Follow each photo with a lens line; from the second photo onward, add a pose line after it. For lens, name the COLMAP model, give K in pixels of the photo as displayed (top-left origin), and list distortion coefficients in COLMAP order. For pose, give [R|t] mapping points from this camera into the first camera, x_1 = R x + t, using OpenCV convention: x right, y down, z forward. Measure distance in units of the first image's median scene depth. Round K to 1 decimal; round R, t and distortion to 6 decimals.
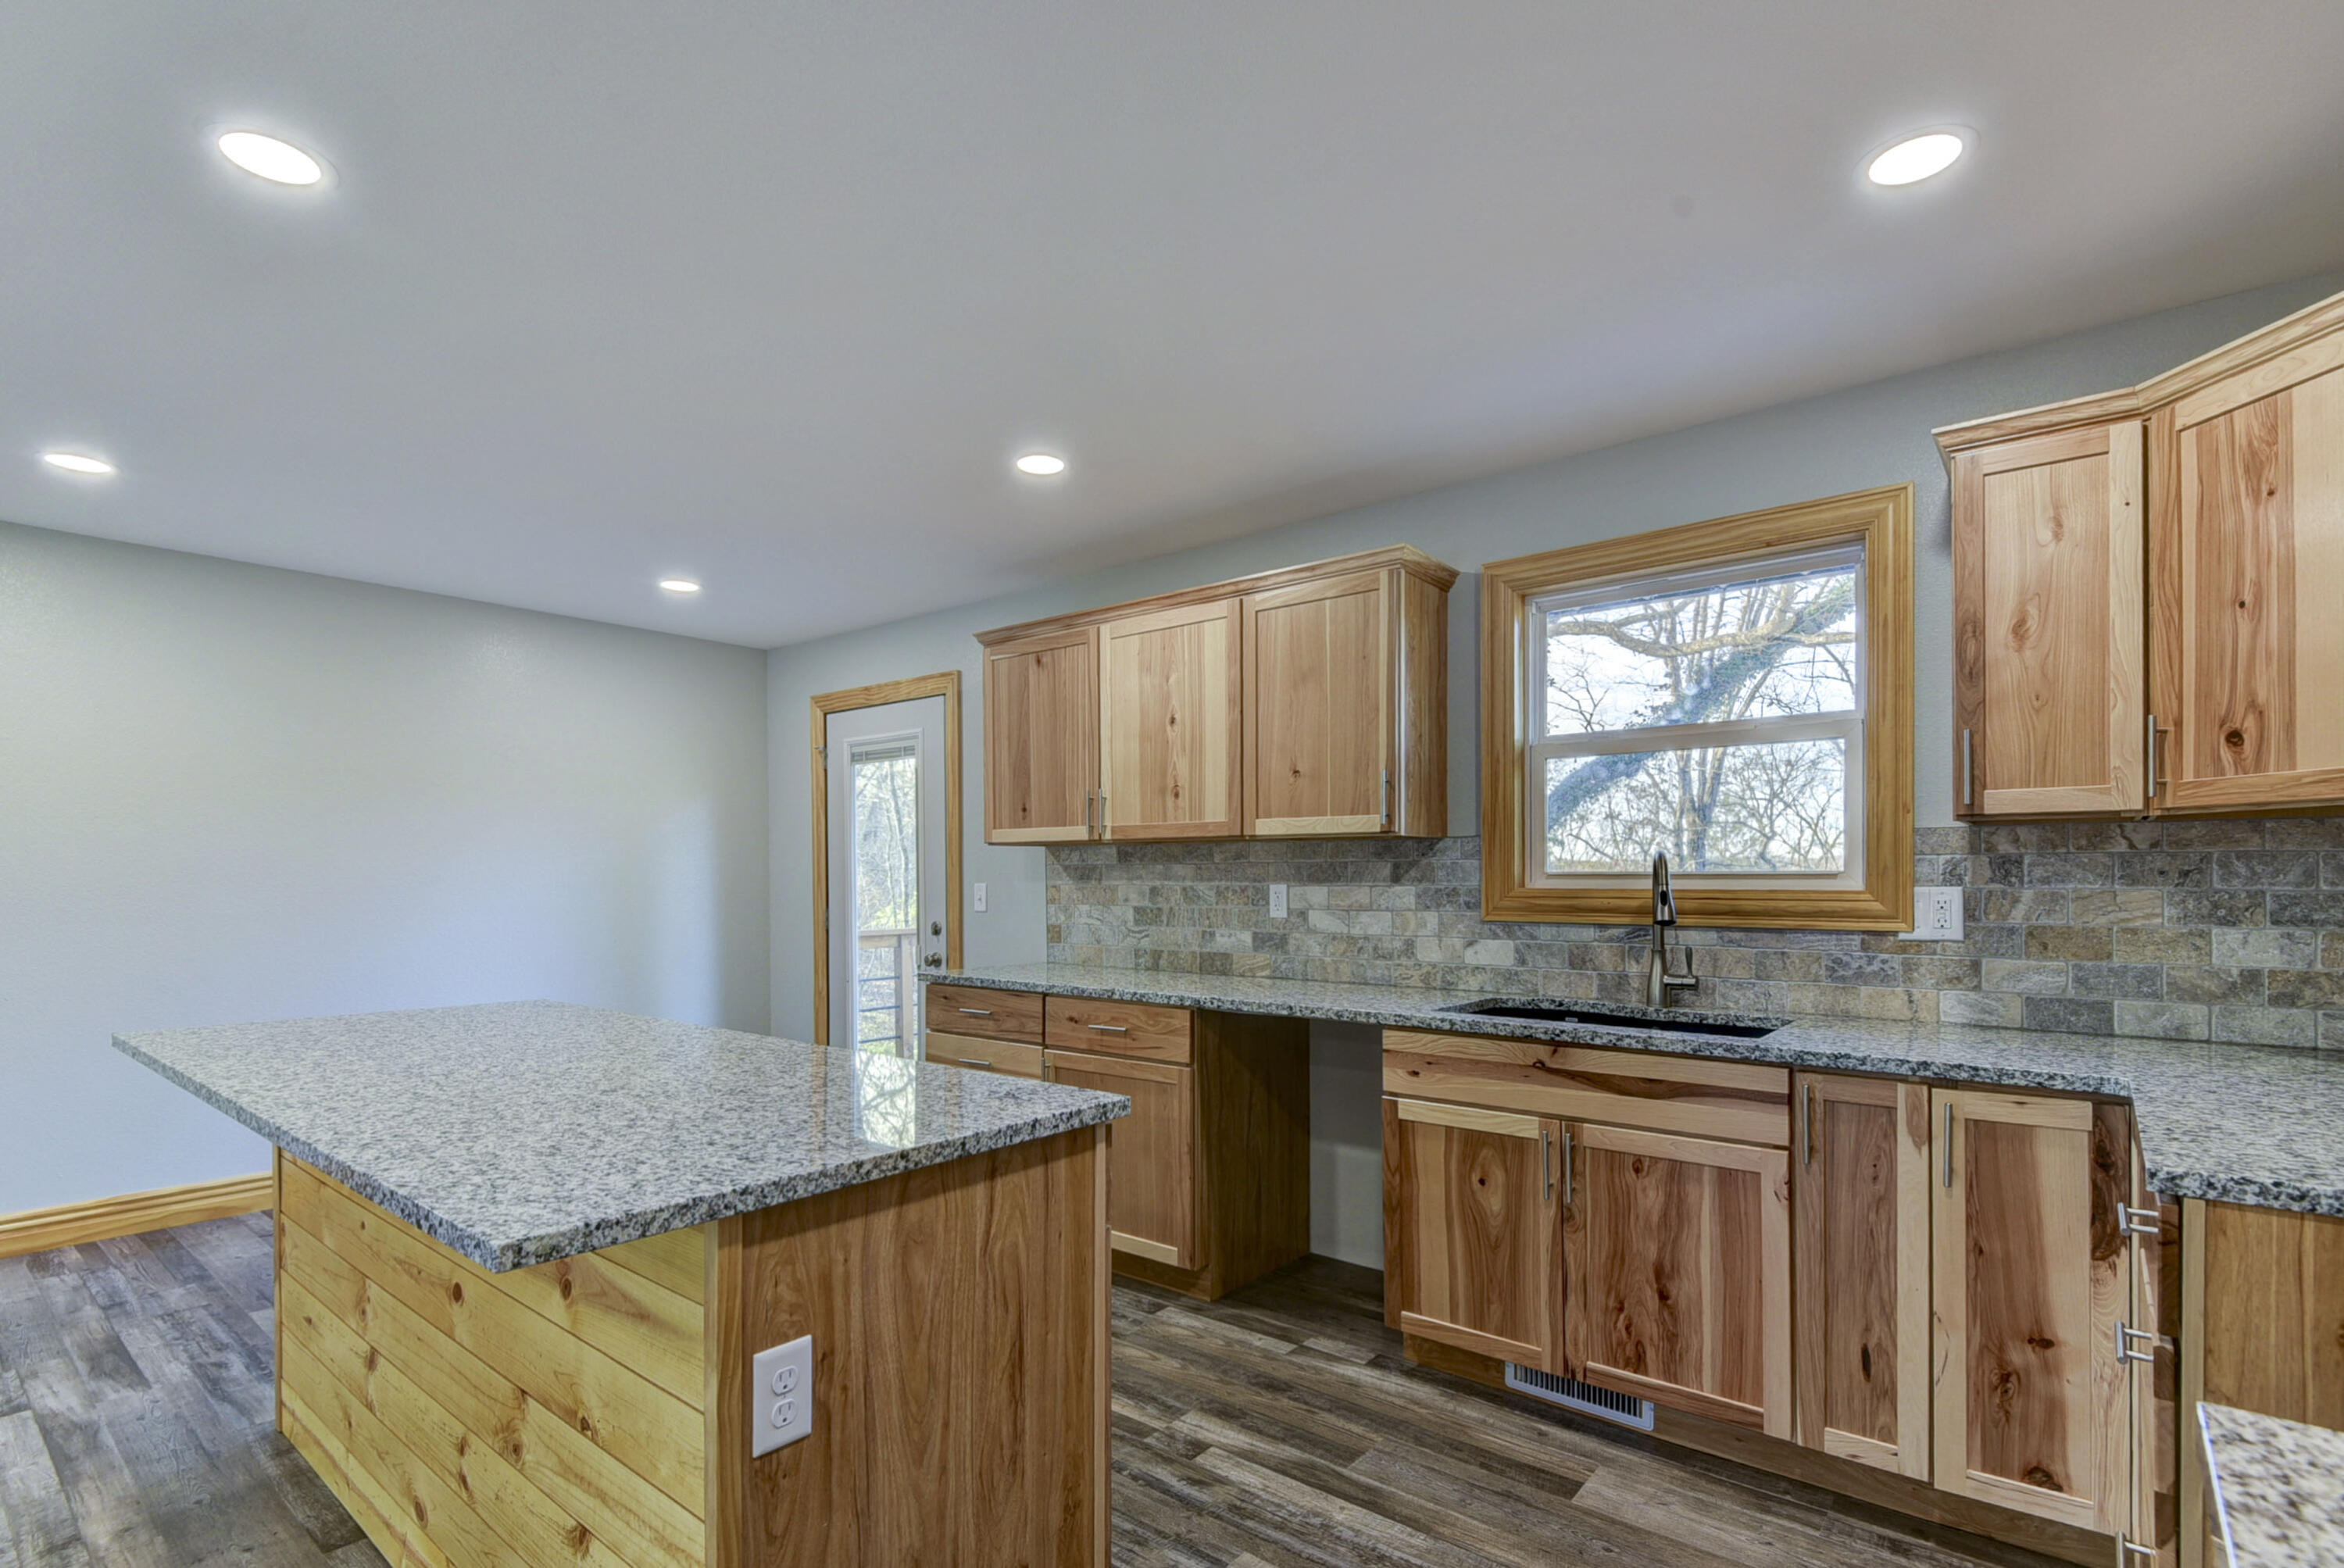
lens RADIAL K [[1106.4, 0, 1174.2], [0, 1106.4, 875.3], [0, 0, 1]] dist [0.040147, -0.060342]
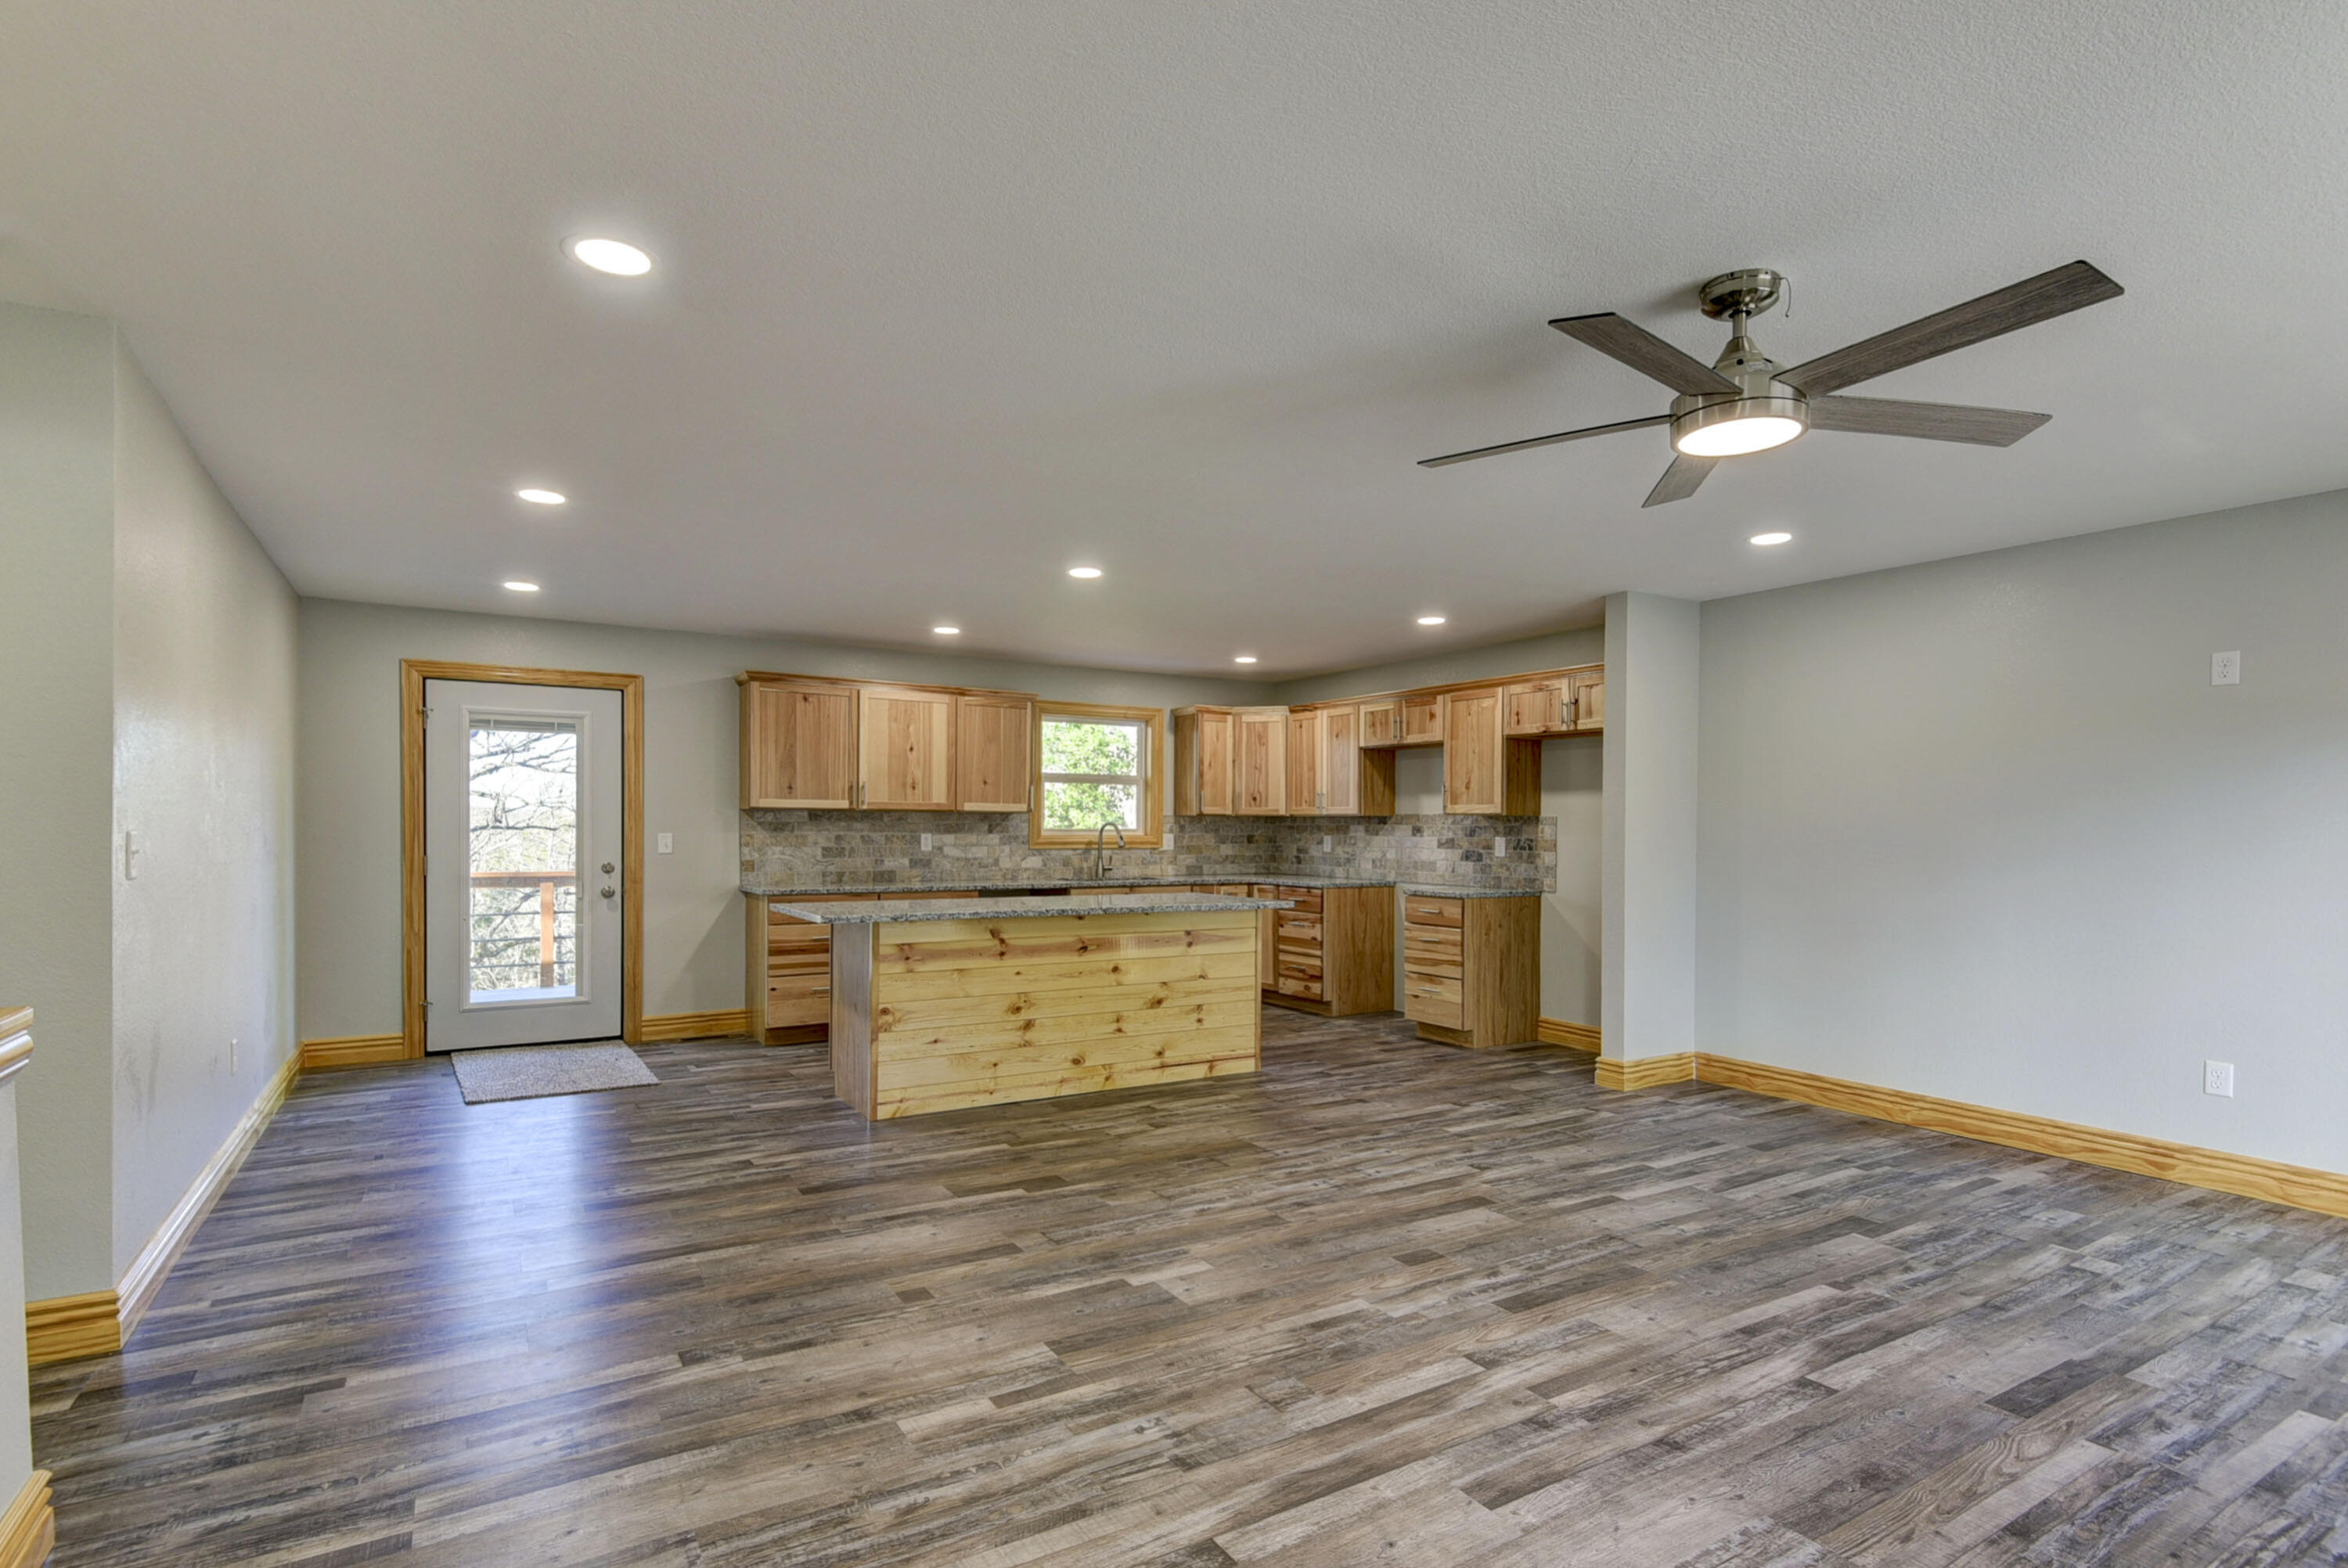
lens RADIAL K [[1114.1, 0, 1112.1], [0, 1114.1, 835.3], [0, 0, 1]] dist [0.039000, -0.023590]
pose [[0.335242, -0.003529, 0.942126, -1.891220], [-0.007243, 0.999954, 0.006322, -0.004733], [-0.942104, -0.008943, 0.335201, 0.017624]]
